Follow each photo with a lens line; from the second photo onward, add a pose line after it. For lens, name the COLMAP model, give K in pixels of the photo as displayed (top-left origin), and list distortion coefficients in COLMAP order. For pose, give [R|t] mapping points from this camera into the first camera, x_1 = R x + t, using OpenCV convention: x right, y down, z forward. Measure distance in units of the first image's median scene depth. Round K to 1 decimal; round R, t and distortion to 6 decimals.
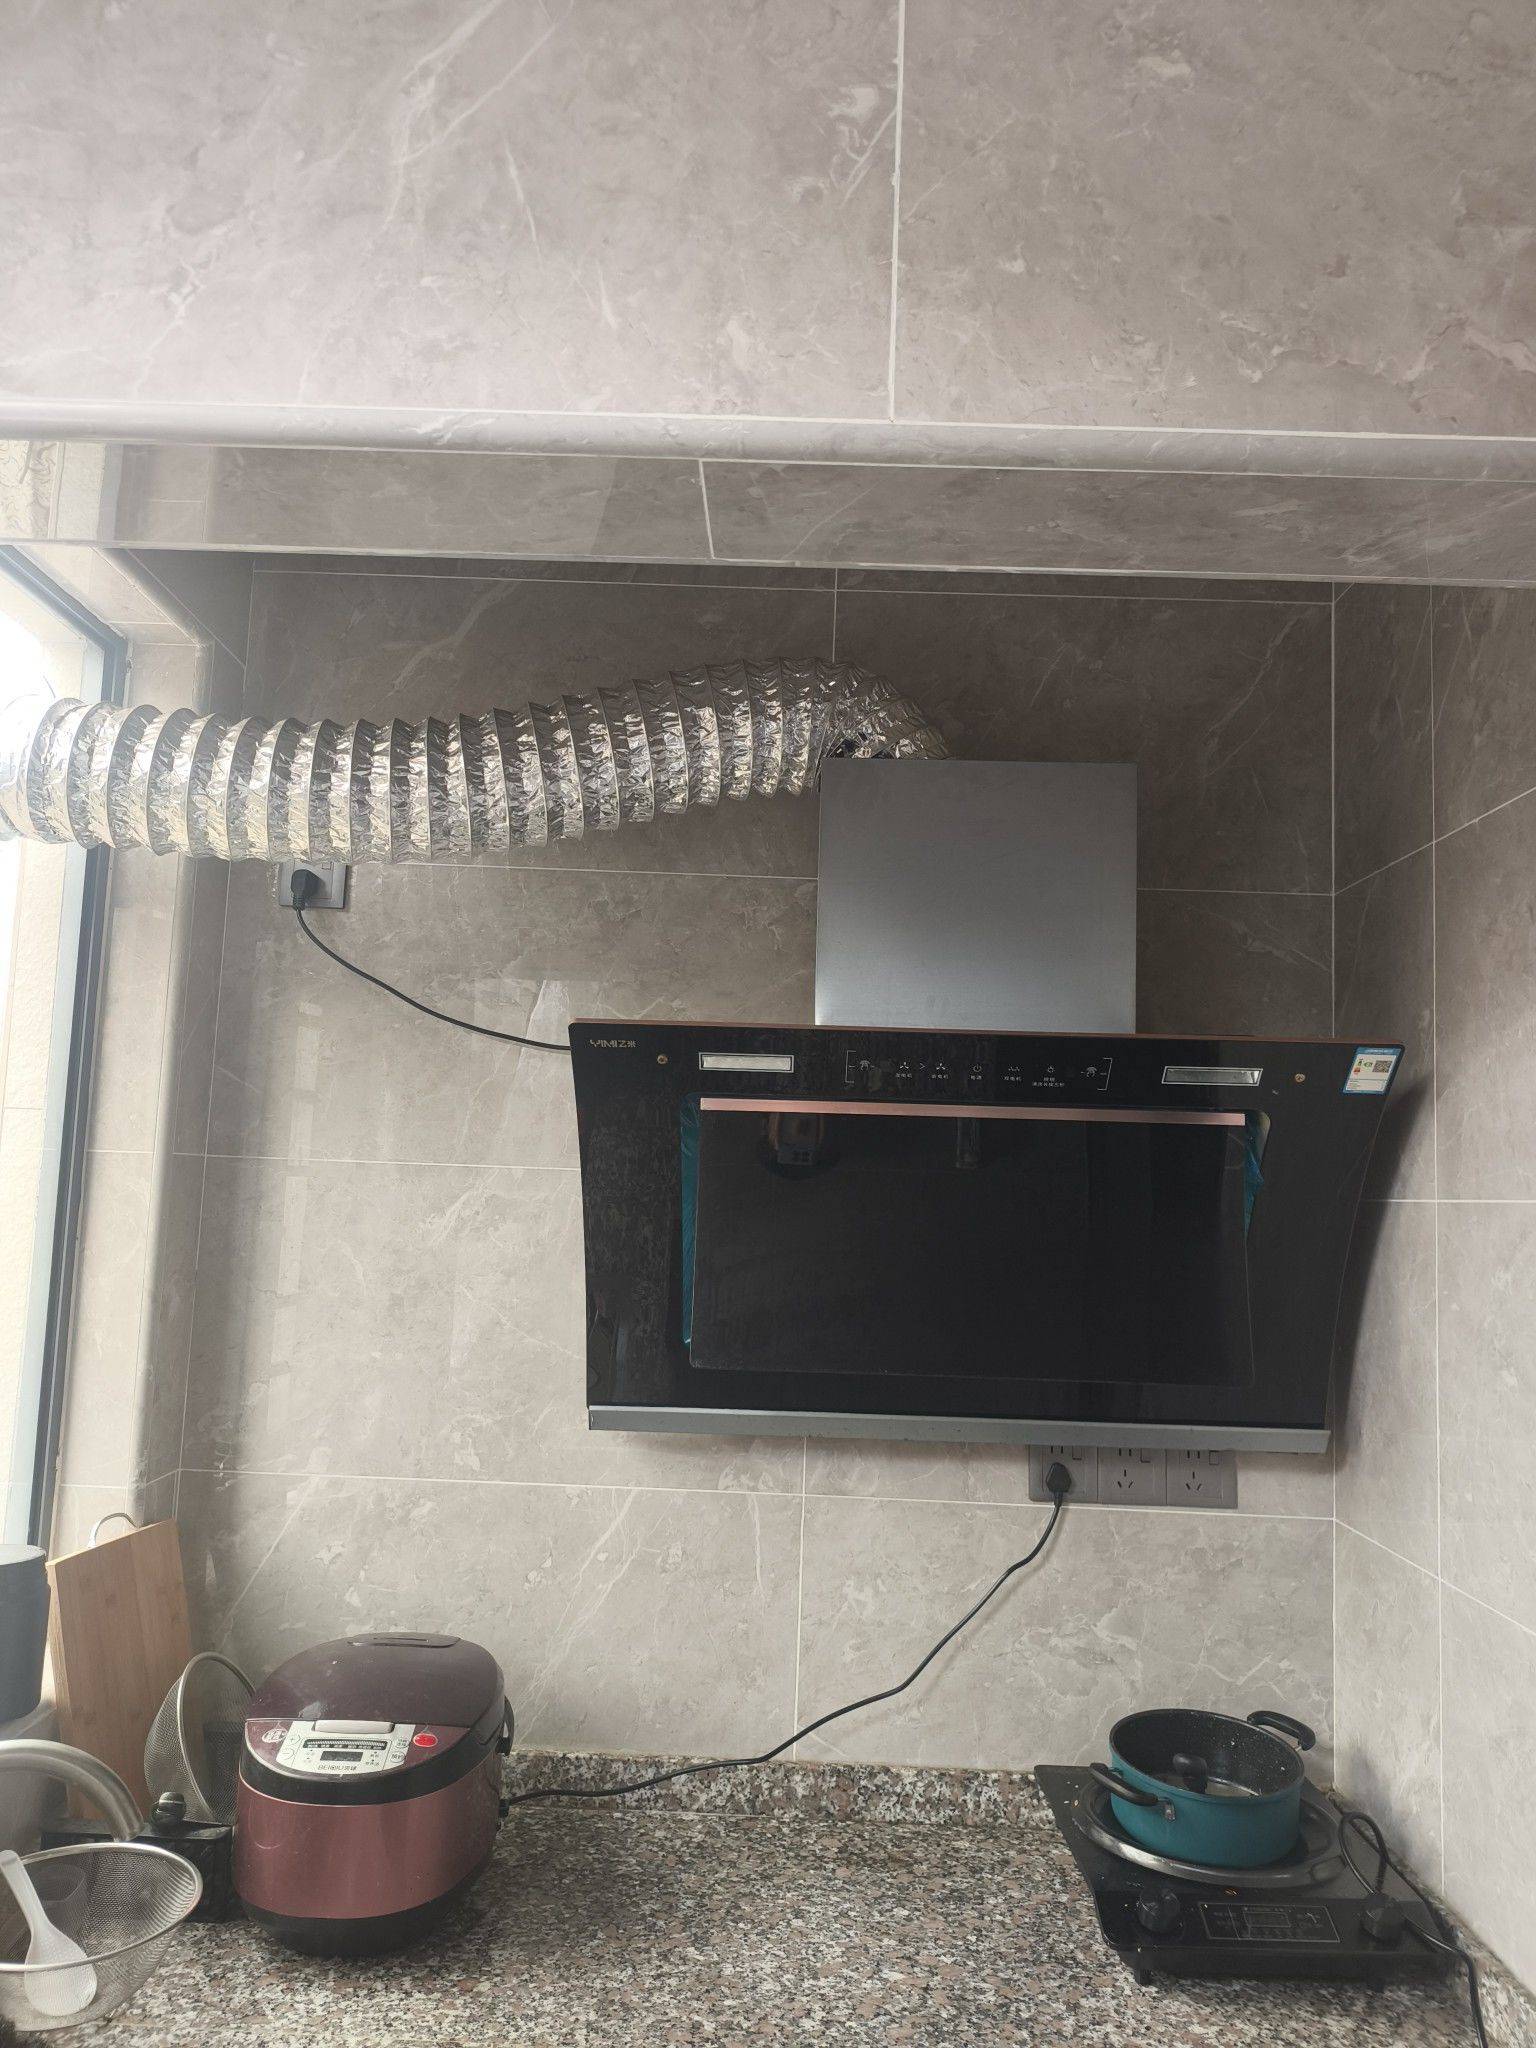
lens RADIAL K [[1495.0, 0, 768.0], [0, 1495.0, 1024.0], [0, 0, 1]] dist [0.003963, -0.002451]
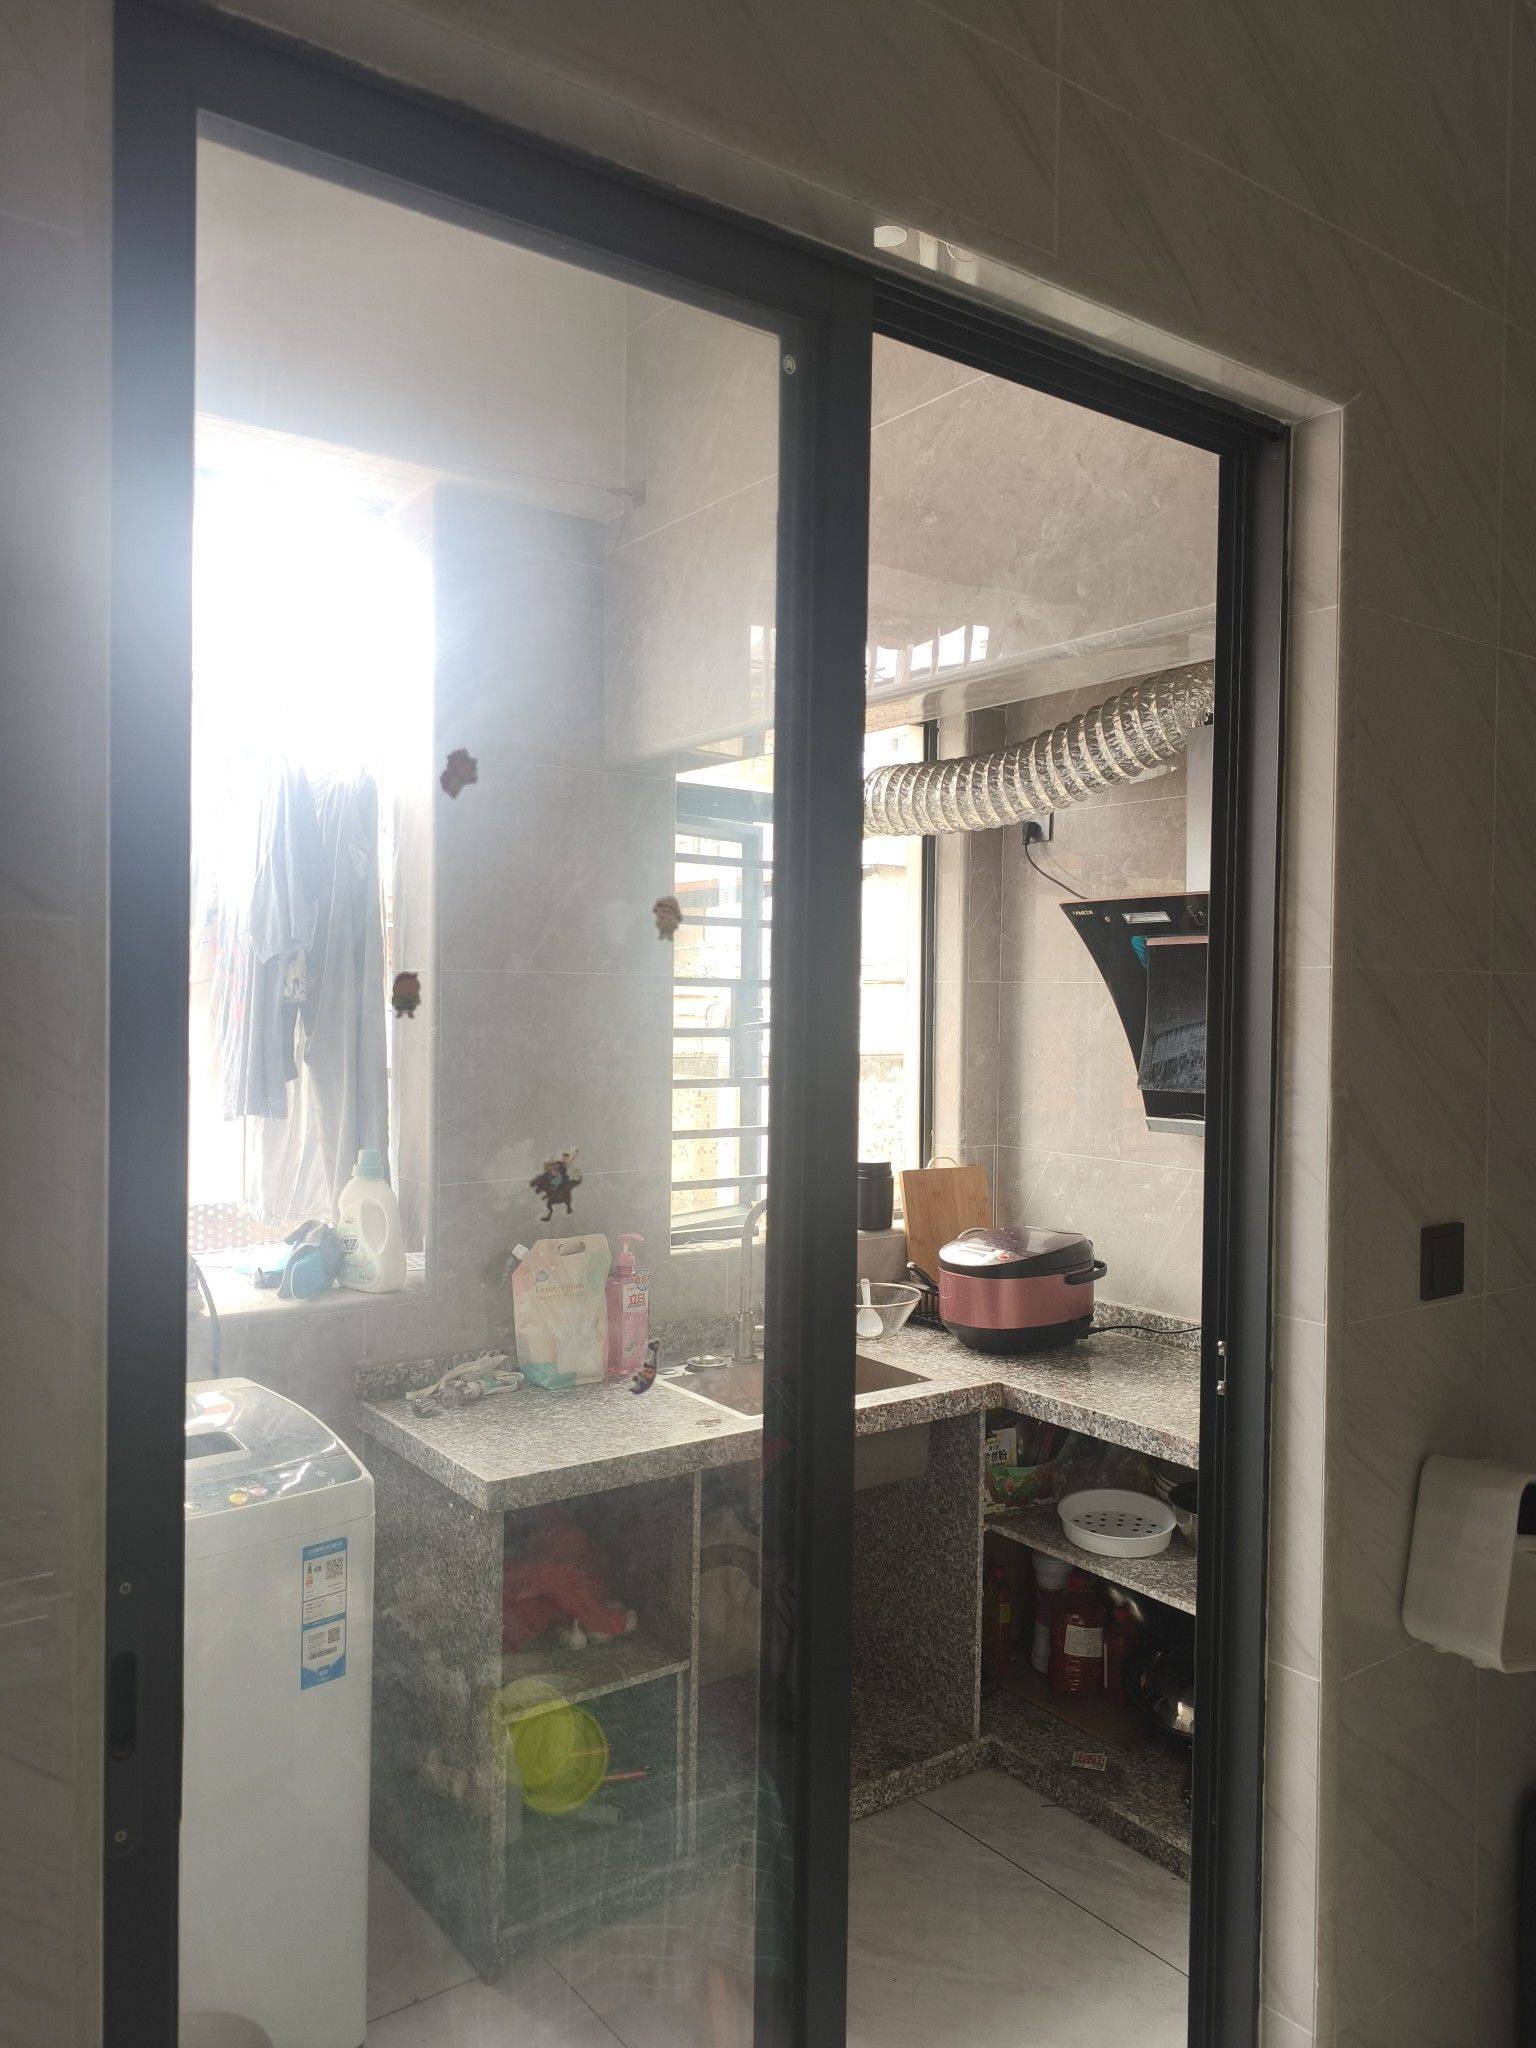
lens RADIAL K [[1500.9, 0, 768.0], [0, 1500.9, 1024.0], [0, 0, 1]] dist [0.015420, 0.000220]
pose [[0.594438, -0.014063, -0.804018, 1.044161], [0.097879, 0.993678, 0.054984, 0.008713], [0.798162, -0.111381, 0.592057, -0.381198]]
